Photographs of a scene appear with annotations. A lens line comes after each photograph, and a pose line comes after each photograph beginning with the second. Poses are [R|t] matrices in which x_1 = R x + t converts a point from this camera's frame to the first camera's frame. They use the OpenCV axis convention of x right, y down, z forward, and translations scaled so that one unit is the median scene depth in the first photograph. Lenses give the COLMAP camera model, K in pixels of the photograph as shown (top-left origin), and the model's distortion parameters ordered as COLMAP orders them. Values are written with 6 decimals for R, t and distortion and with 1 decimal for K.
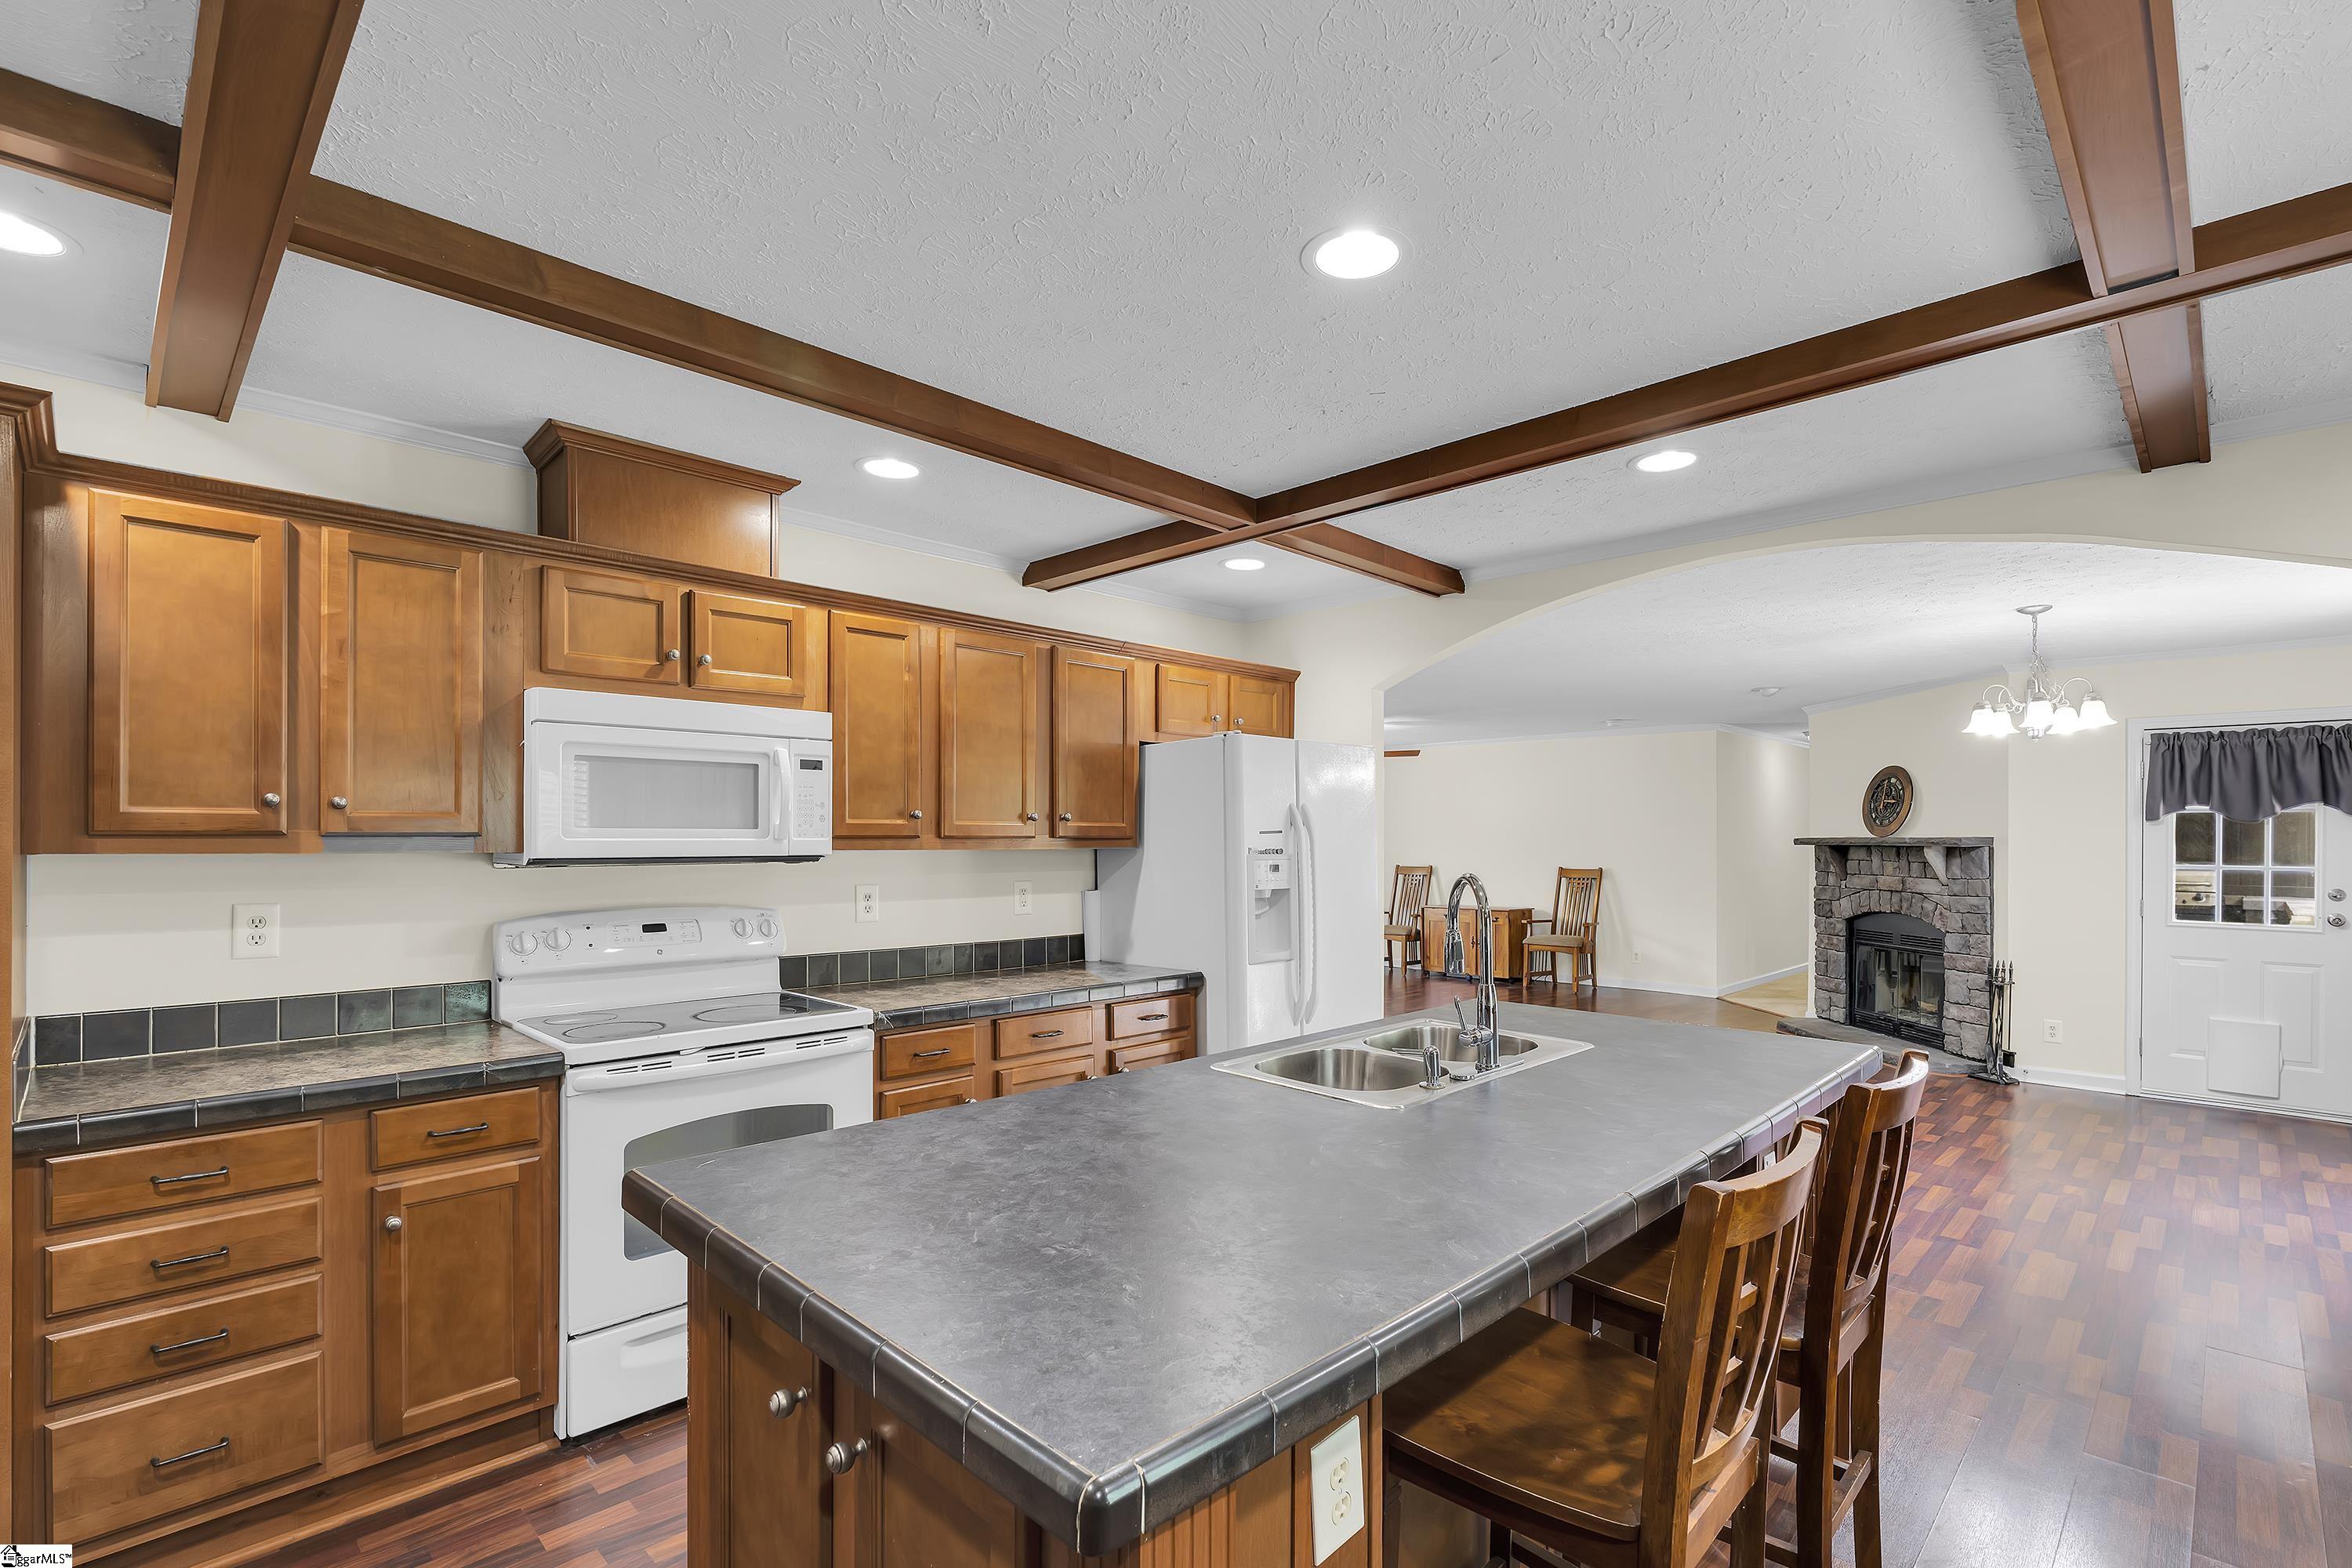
lens RADIAL K [[1073.2, 0, 1200.9], [0, 1073.2, 836.5], [0, 0, 1]] dist [-0.002197, -0.000597]
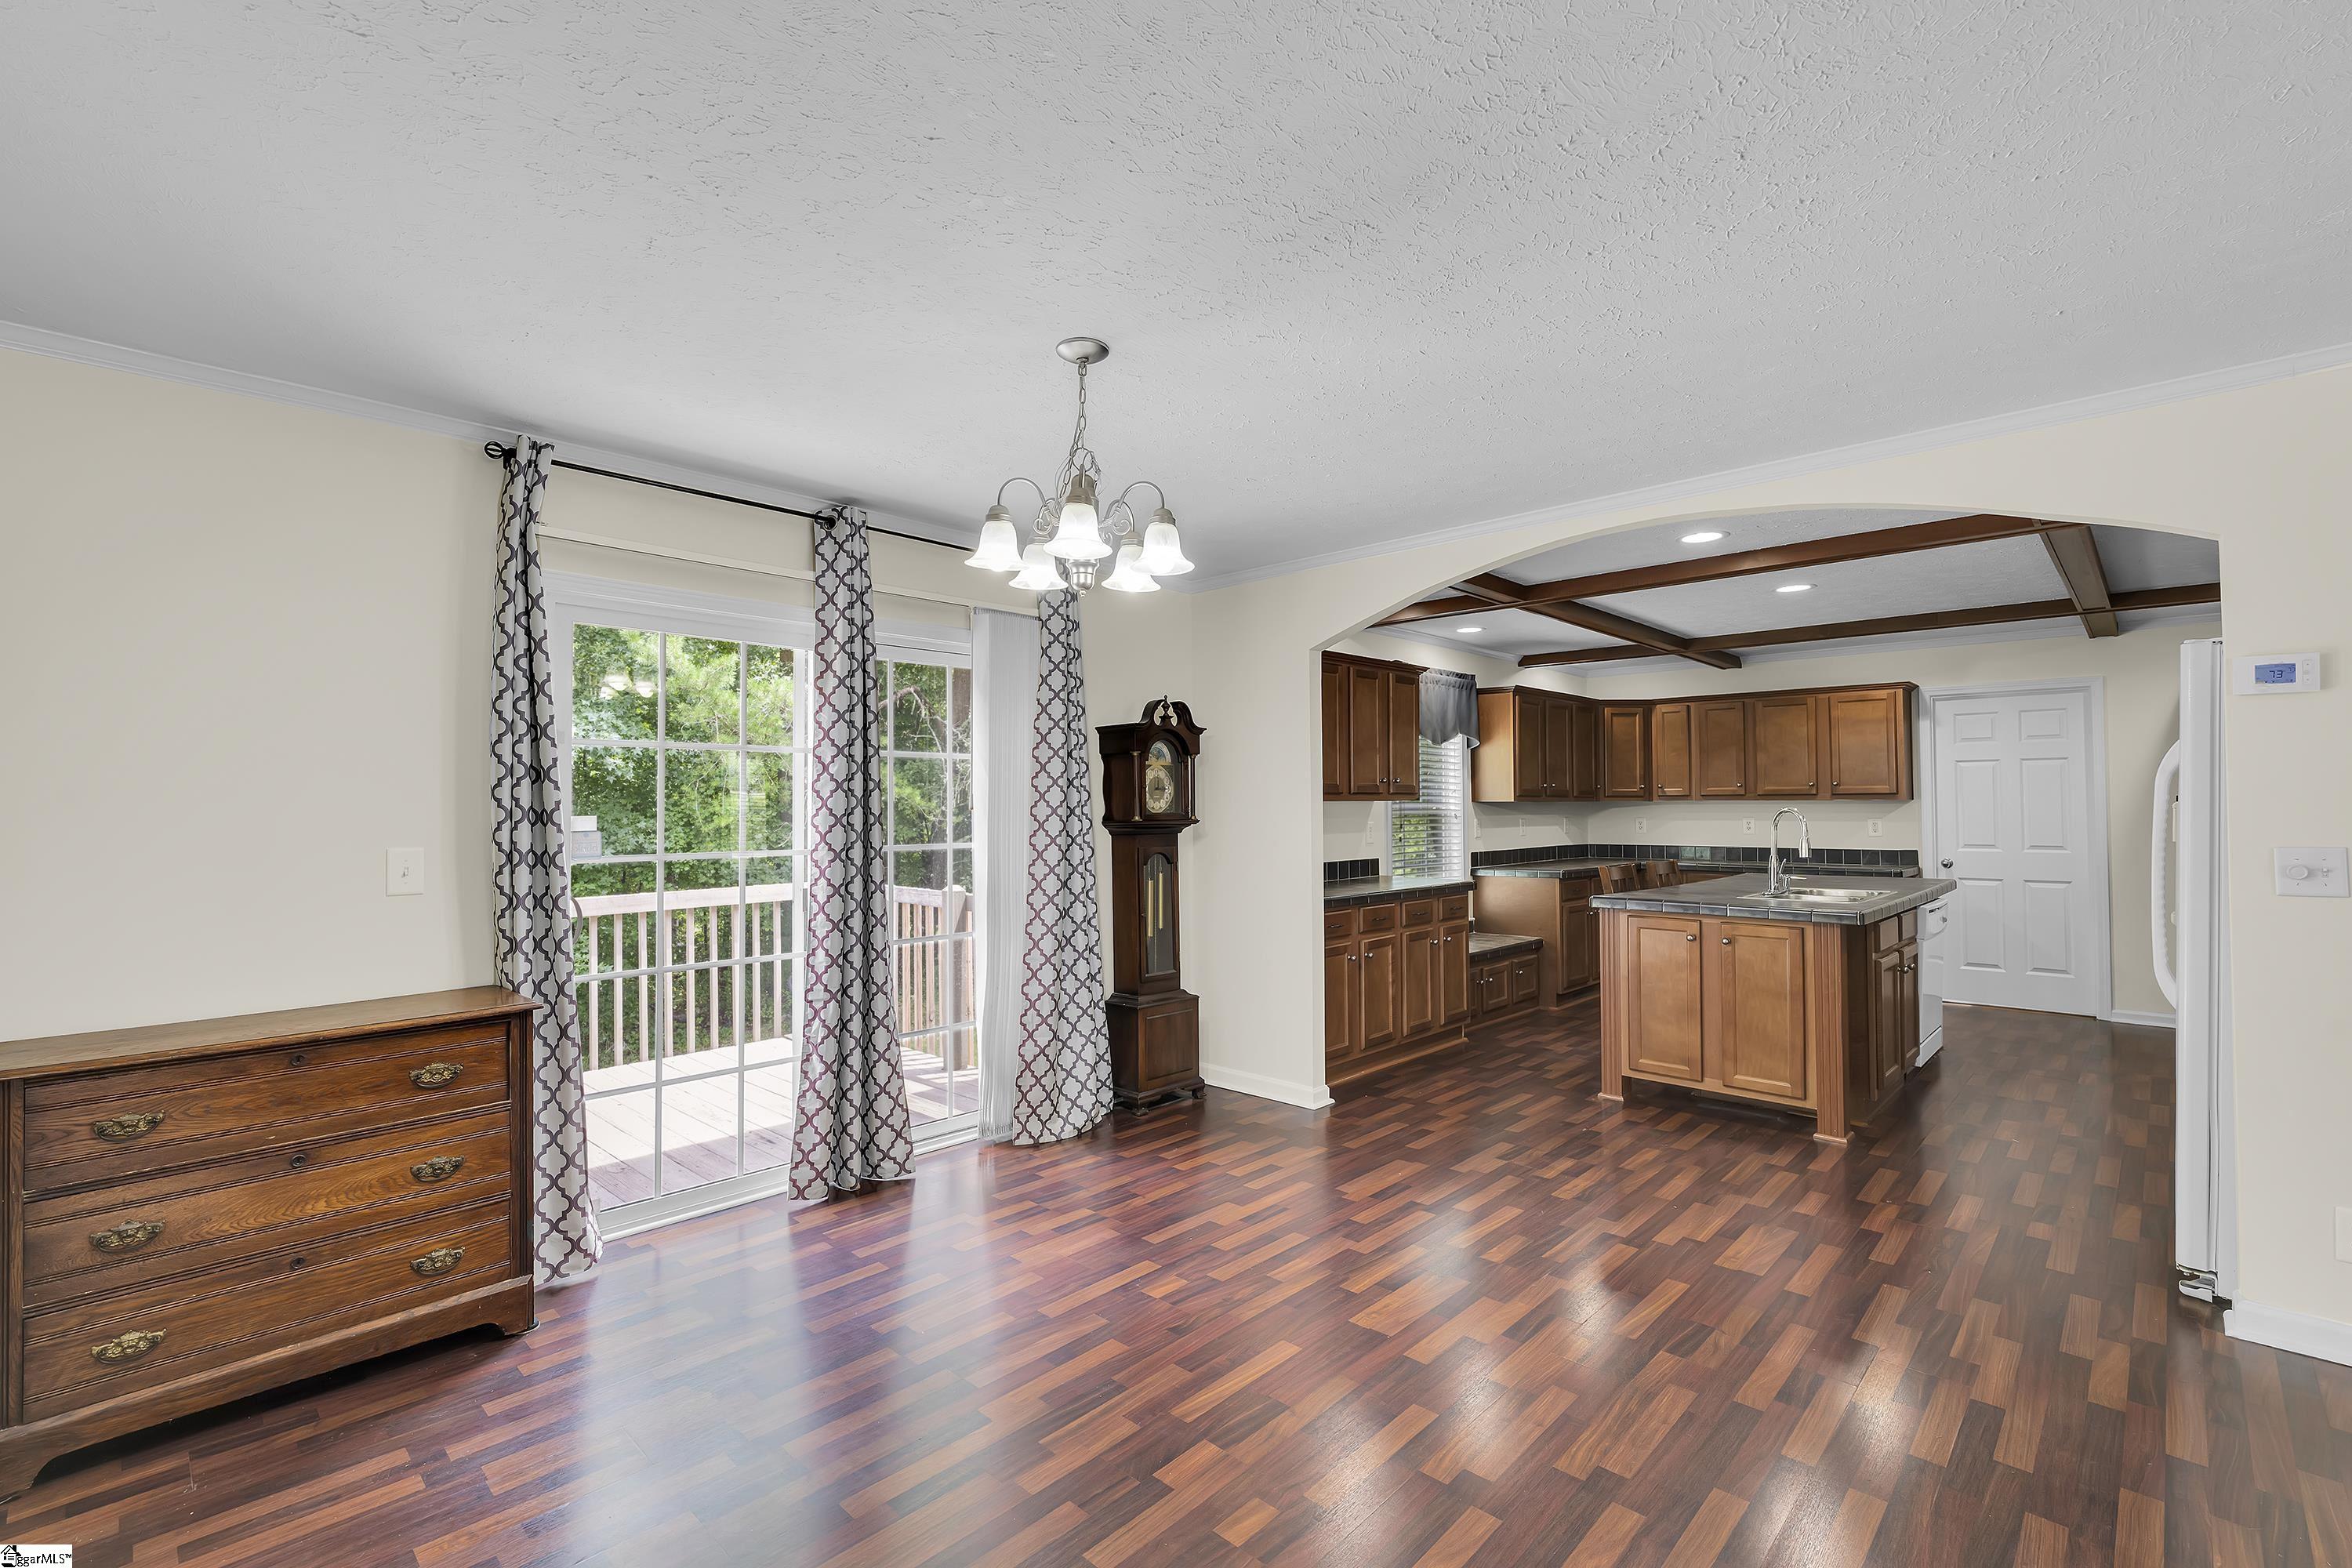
lens RADIAL K [[1042.6, 0, 1176.3], [0, 1042.6, 782.3], [0, 0, 1]] dist [-0.001921, 0.000119]
pose [[-0.999995, -0.002252, -0.002118, 0.515096], [-0.002206, 0.999772, -0.021218, 0.011937], [0.002166, -0.021213, -0.999773, 1.070480]]
